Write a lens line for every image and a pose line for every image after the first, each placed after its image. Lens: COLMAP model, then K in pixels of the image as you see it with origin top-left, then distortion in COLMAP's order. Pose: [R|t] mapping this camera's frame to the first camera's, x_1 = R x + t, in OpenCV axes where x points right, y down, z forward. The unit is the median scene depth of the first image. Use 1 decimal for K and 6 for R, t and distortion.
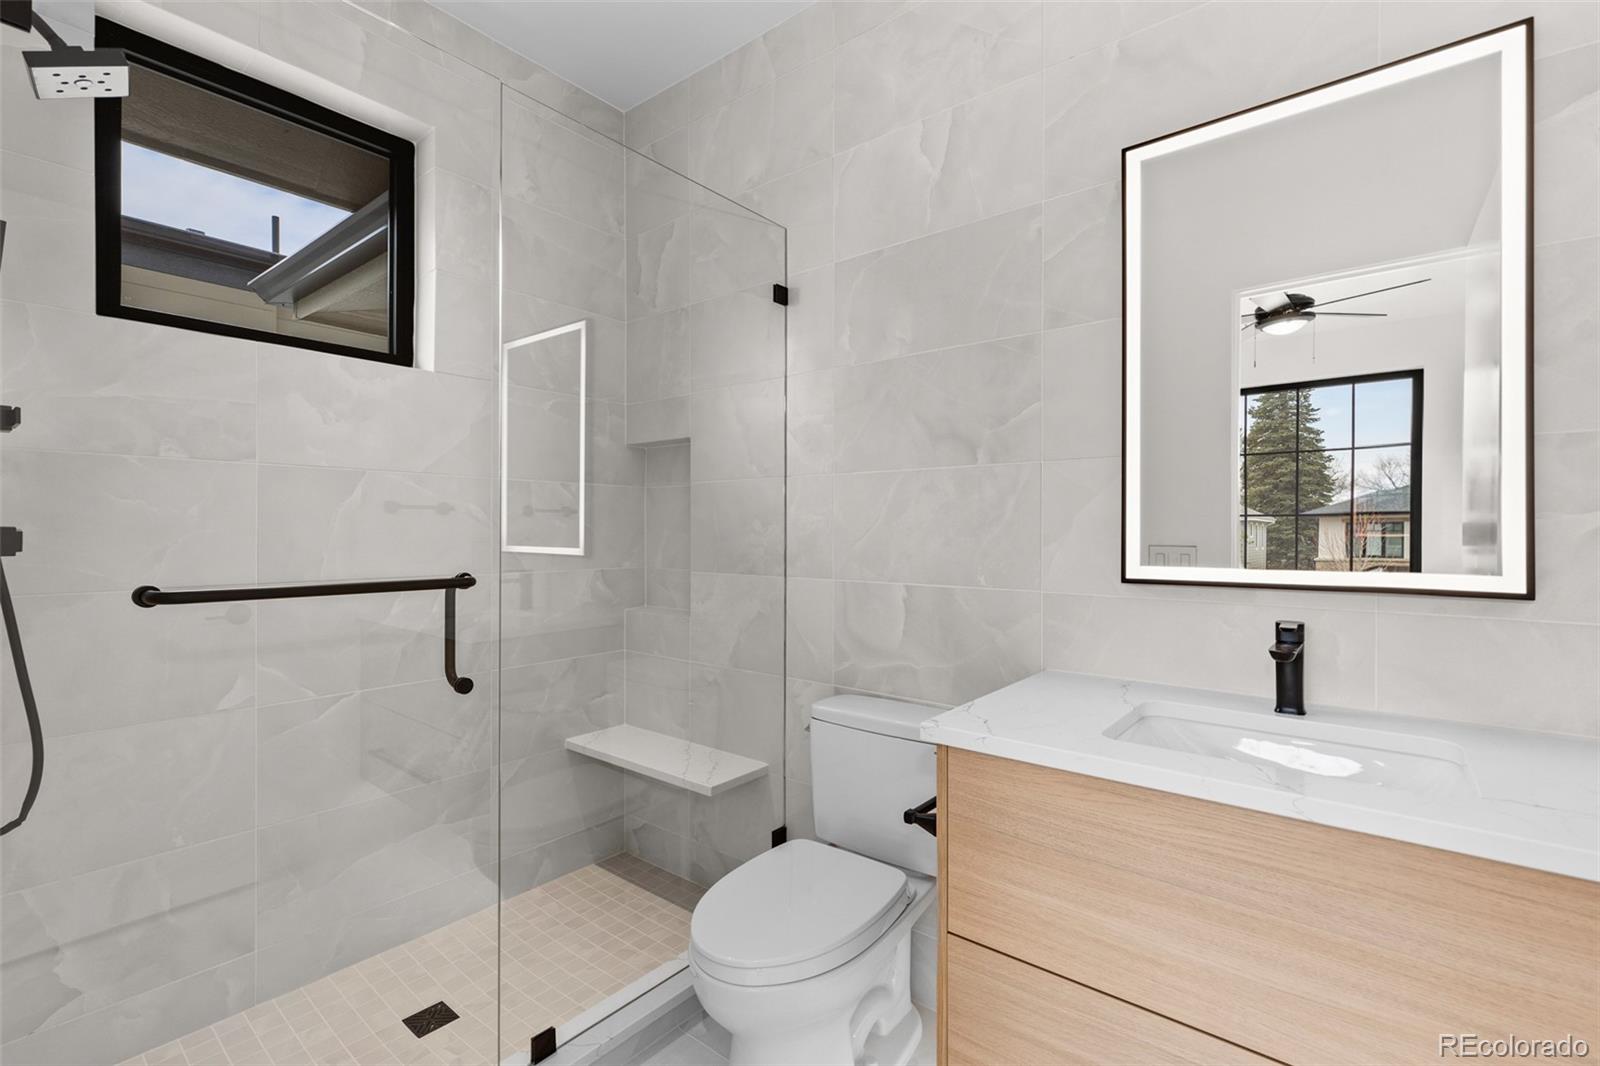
lens RADIAL K [[722.7, 0, 772.7], [0, 722.7, 524.3], [0, 0, 1]] dist [-0.000509, -0.000355]
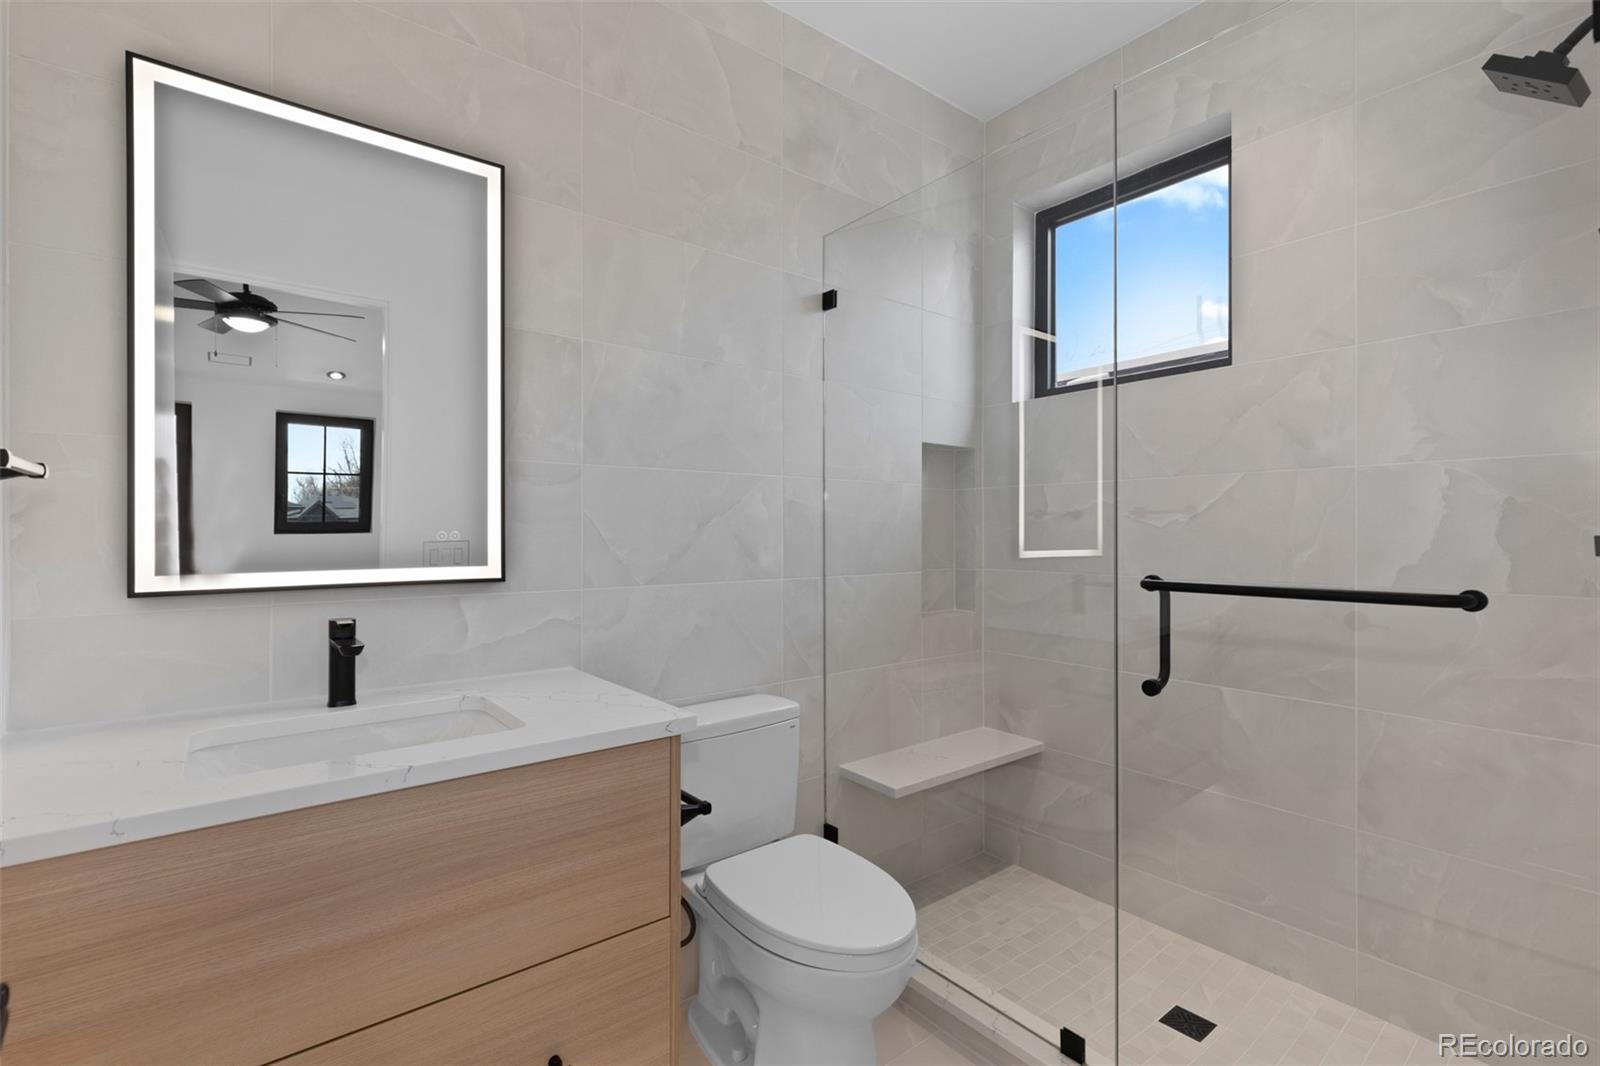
lens RADIAL K [[713.7, 0, 800.3], [0, 713.7, 531.4], [0, 0, 1]] dist [0.001044, -0.000017]
pose [[0.196399, 0.000032, 0.980524, -0.175371], [-0.007576, 0.999970, 0.001485, 0.000561], [-0.980495, -0.007720, 0.196394, 0.144567]]
